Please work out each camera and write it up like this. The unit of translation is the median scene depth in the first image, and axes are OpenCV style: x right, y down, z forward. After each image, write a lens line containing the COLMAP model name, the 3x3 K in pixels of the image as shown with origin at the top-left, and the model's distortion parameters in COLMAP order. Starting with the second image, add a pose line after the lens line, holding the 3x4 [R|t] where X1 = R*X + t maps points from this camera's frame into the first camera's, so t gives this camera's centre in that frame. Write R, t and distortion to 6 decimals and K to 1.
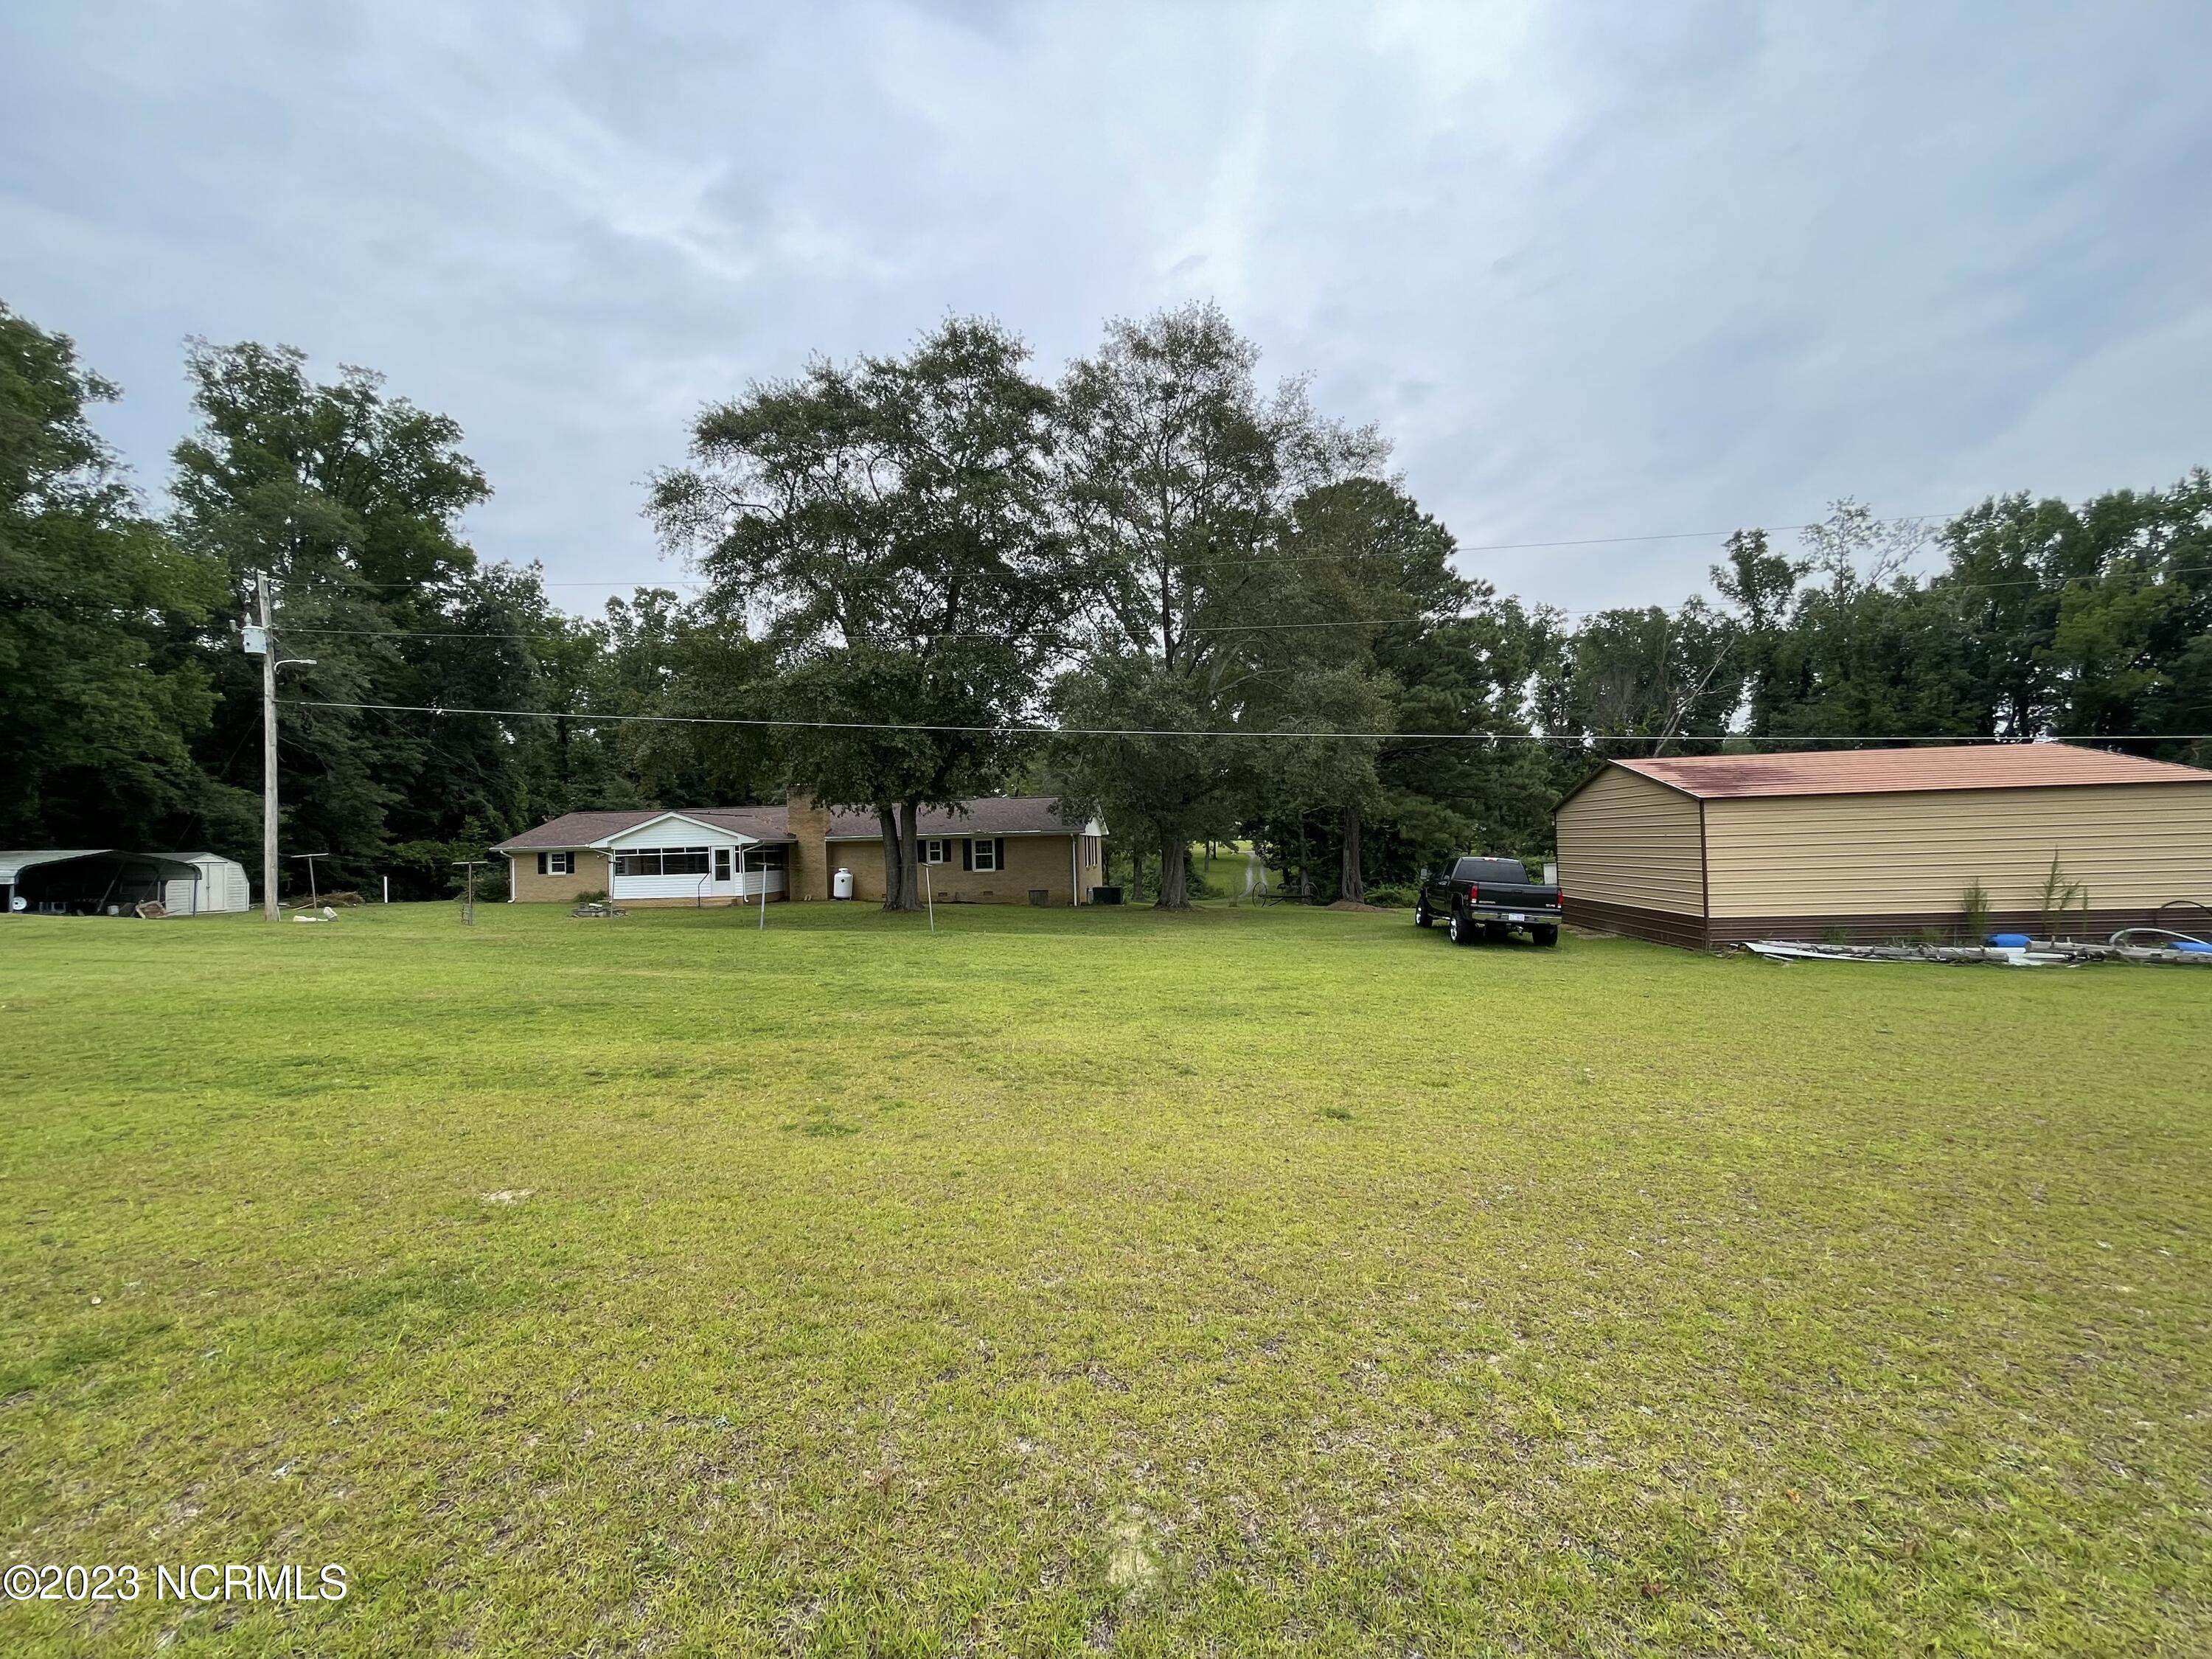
lens RADIAL K [[887.2, 0, 1106.0], [0, 887.2, 829.5], [0, 0, 1]] dist [0.000313, -0.000037]
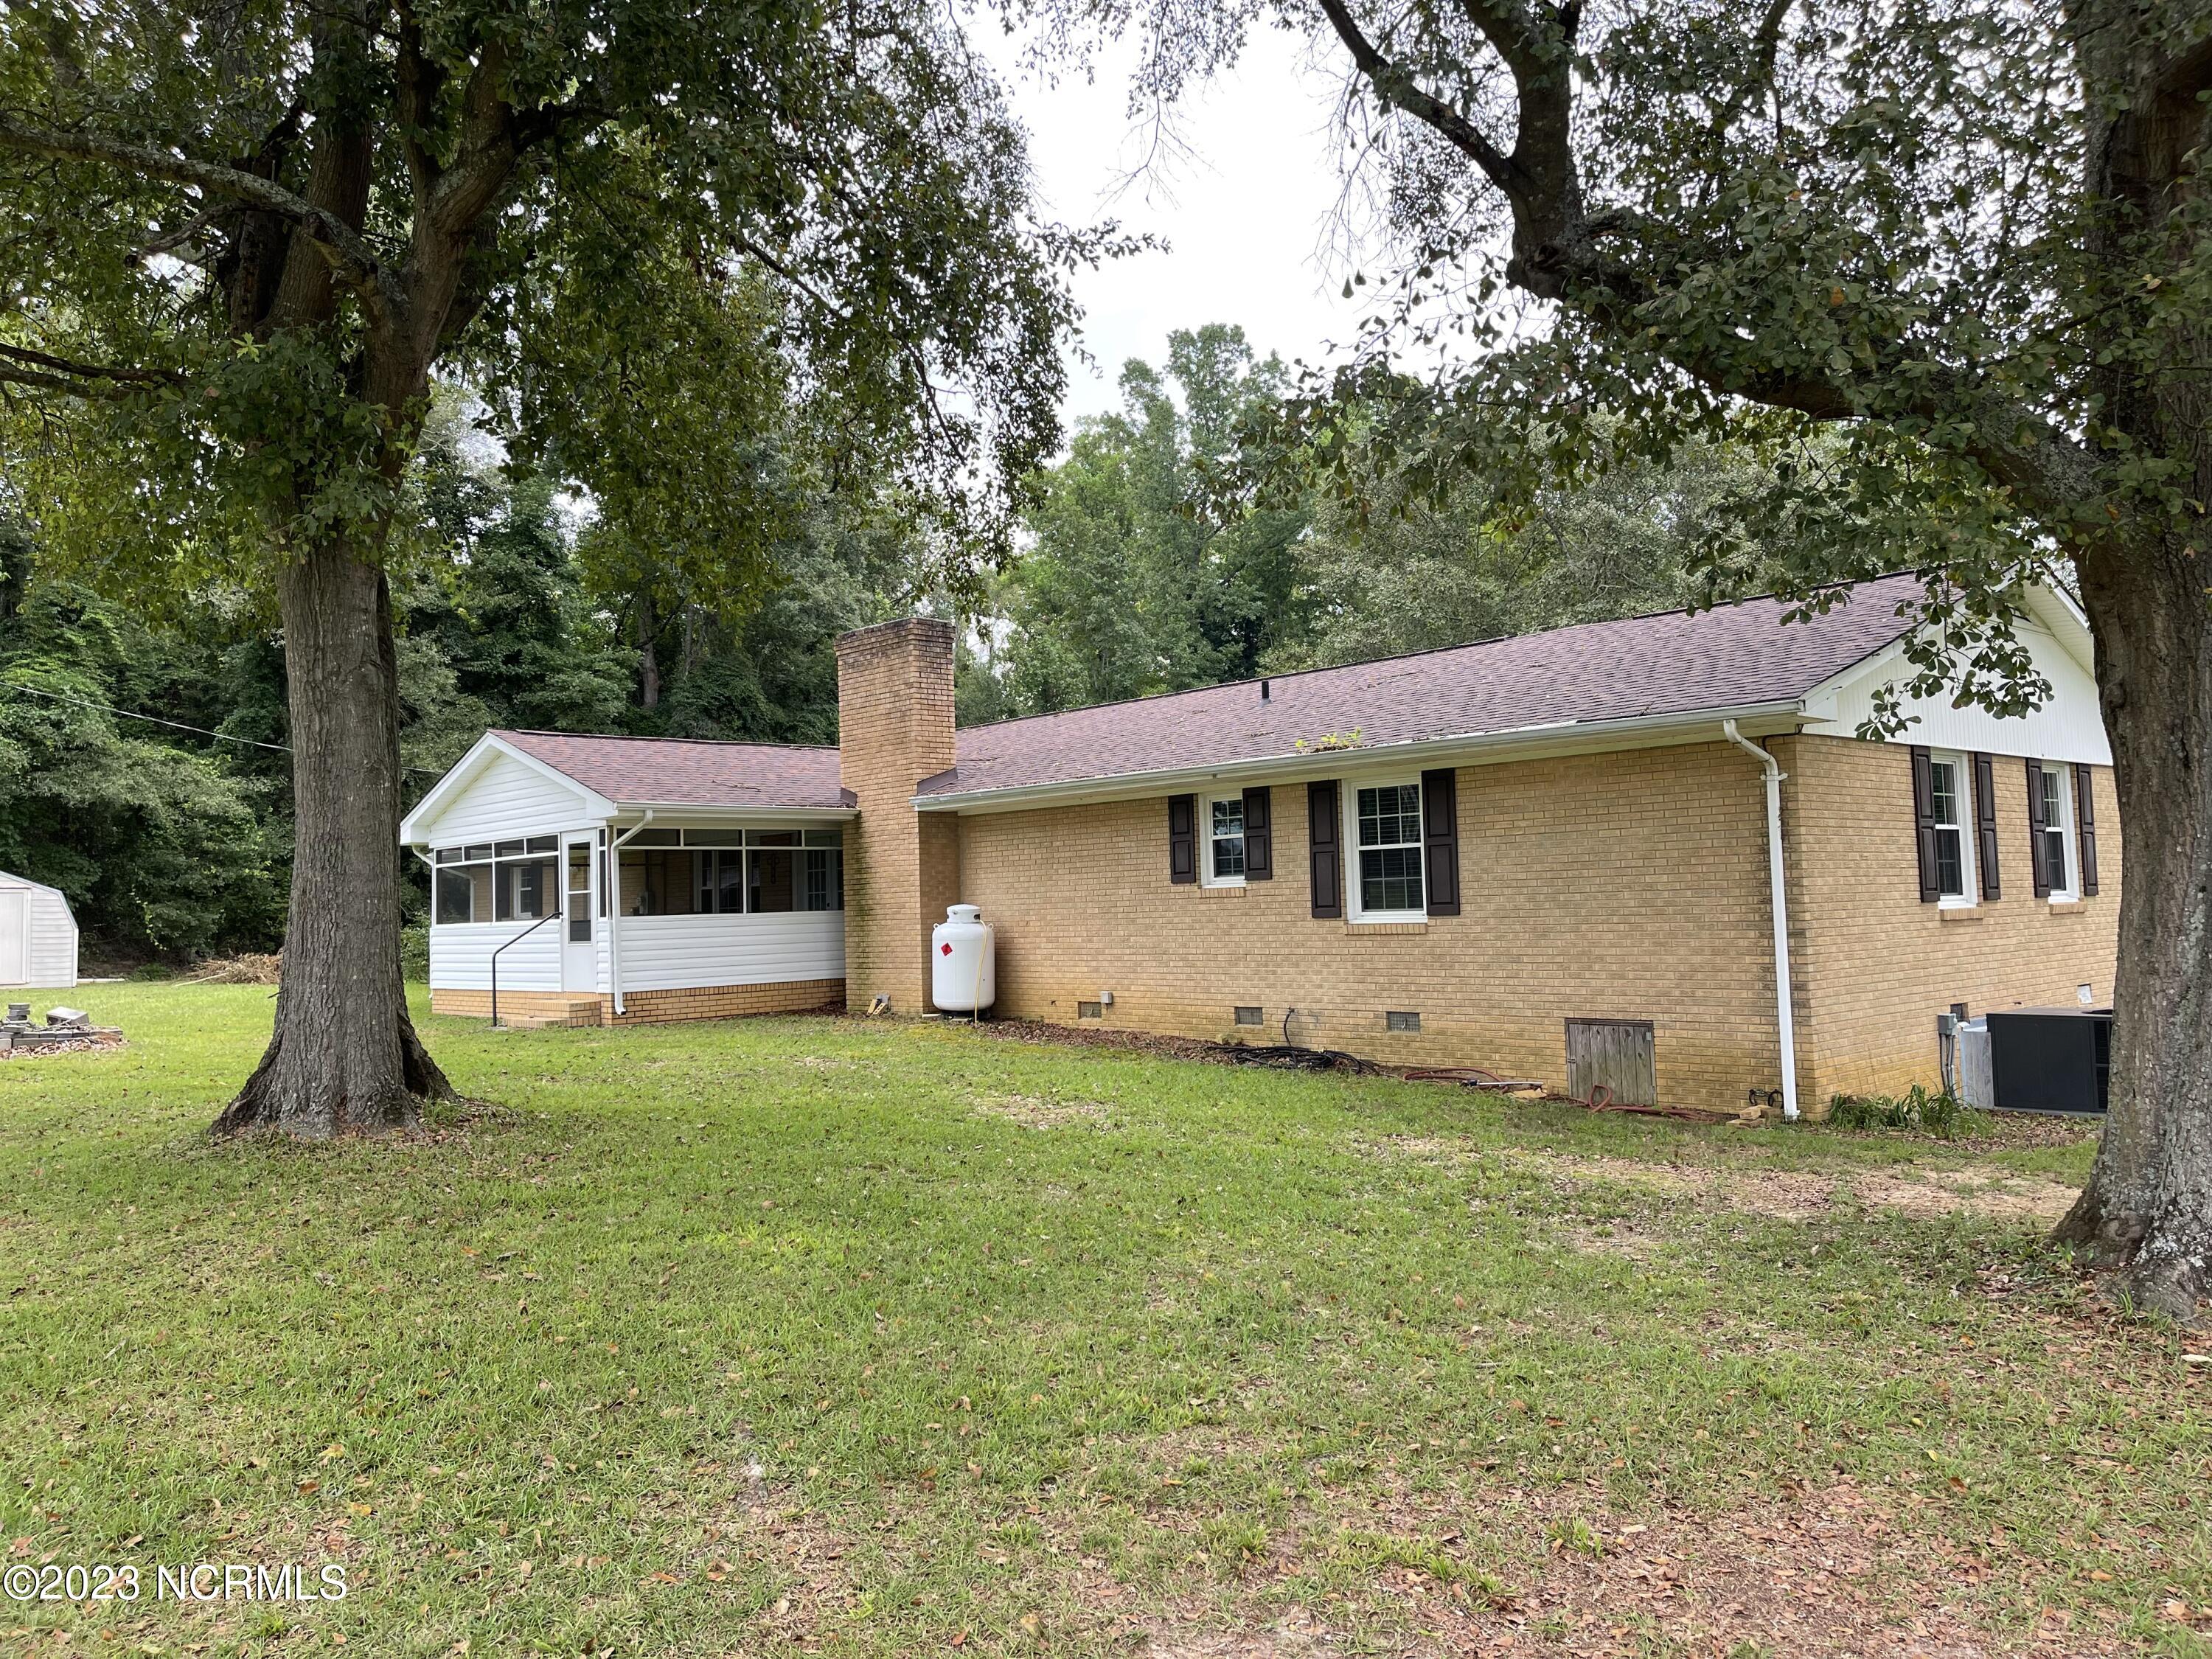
lens RADIAL K [[1716.0, 0, 1135.3], [0, 1716.0, 818.6], [0, 0, 1]] dist [0.069755, -0.109459]
pose [[0.772280, -0.024476, -0.634810, 0.090074], [0.009916, 0.999600, -0.026477, 0.031695], [0.635205, 0.014152, 0.772214, 0.619791]]
